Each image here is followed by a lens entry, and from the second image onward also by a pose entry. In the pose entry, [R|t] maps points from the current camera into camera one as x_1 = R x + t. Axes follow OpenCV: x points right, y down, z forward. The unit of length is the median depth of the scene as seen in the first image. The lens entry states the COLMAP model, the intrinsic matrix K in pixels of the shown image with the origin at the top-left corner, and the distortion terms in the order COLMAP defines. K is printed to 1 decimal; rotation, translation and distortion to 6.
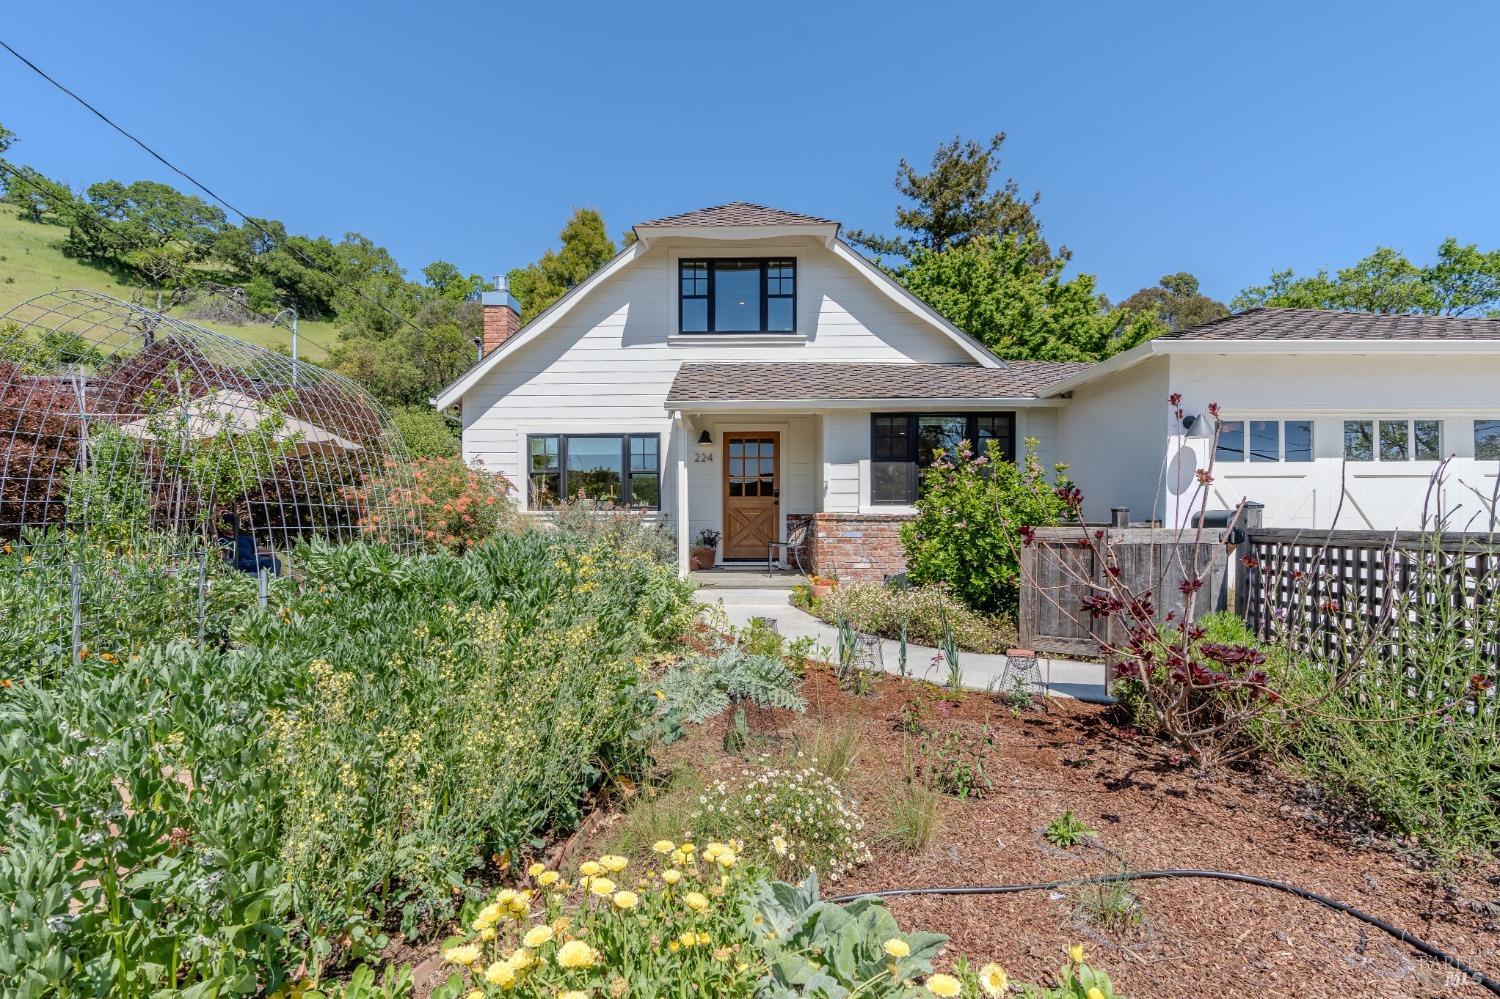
lens RADIAL K [[687.3, 0, 750.2], [0, 687.3, 529.2], [0, 0, 1]] dist [-0.007251, 0.002094]
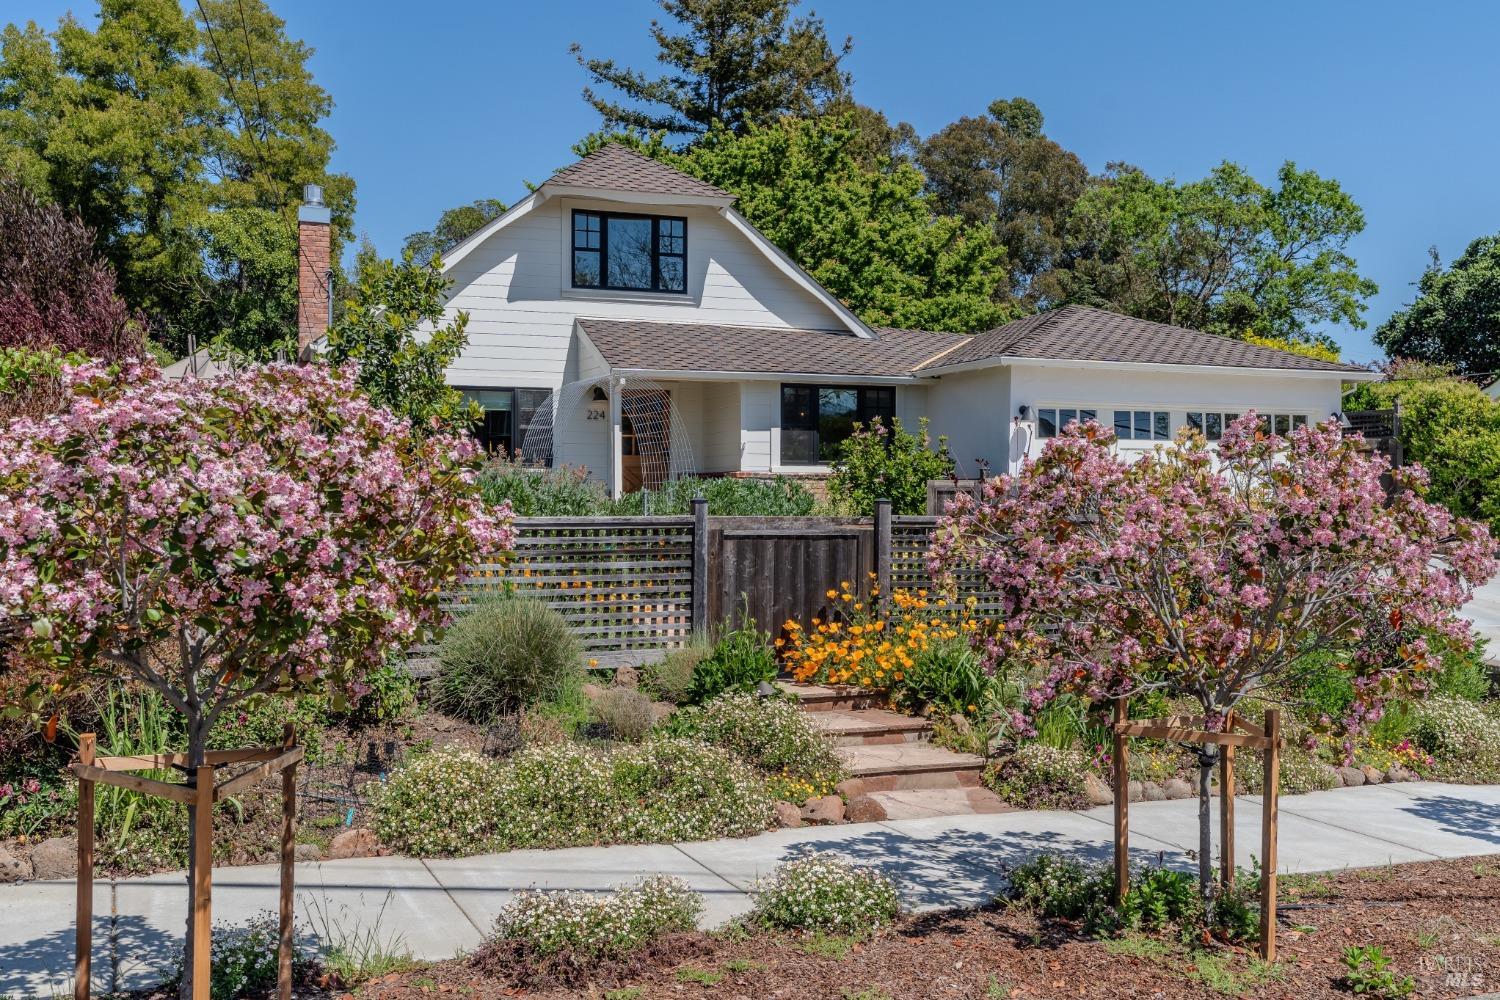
lens RADIAL K [[1434.8, 0, 742.9], [0, 1434.8, 499.7], [0, 0, 1]] dist [0.005312, 0.000000]
pose [[0.932142, 0.001966, 0.362088, -0.611867], [0.002313, 0.999933, -0.011385, 0.040308], [-0.362086, 0.011450, 0.932074, -0.977823]]
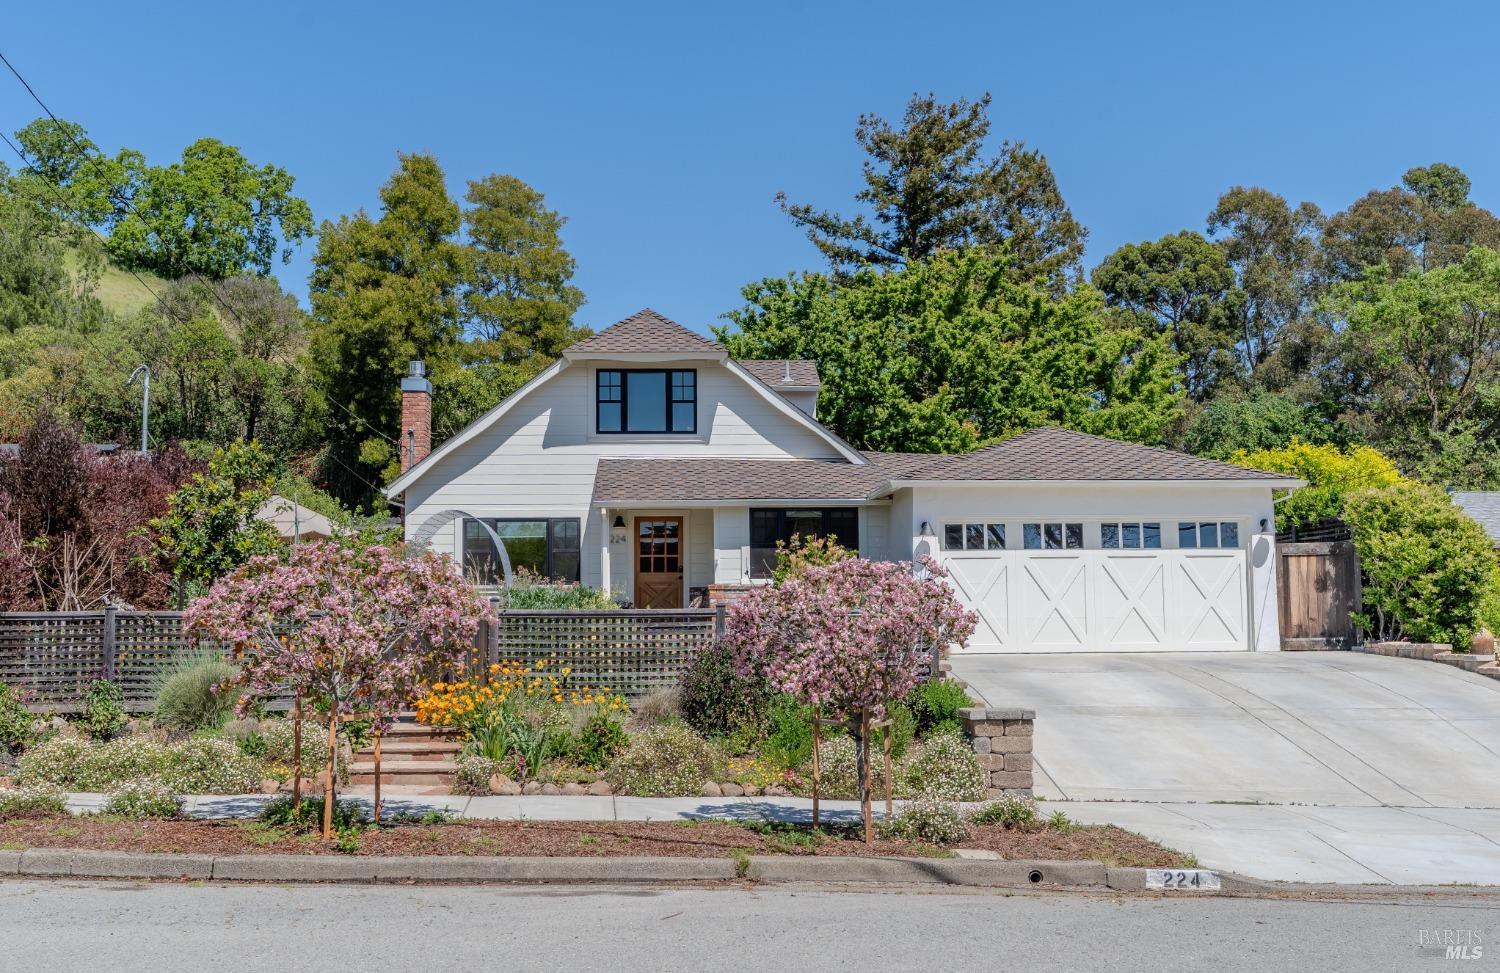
lens RADIAL K [[1572.8, 0, 745.9], [0, 1572.8, 490.0], [0, 0, 1]] dist [0.011527, 0.000000]
pose [[0.998365, -0.001133, 0.057155, -0.003055], [0.006806, 0.995048, -0.099161, 0.078706], [-0.056759, 0.099388, 0.993429, -1.660564]]
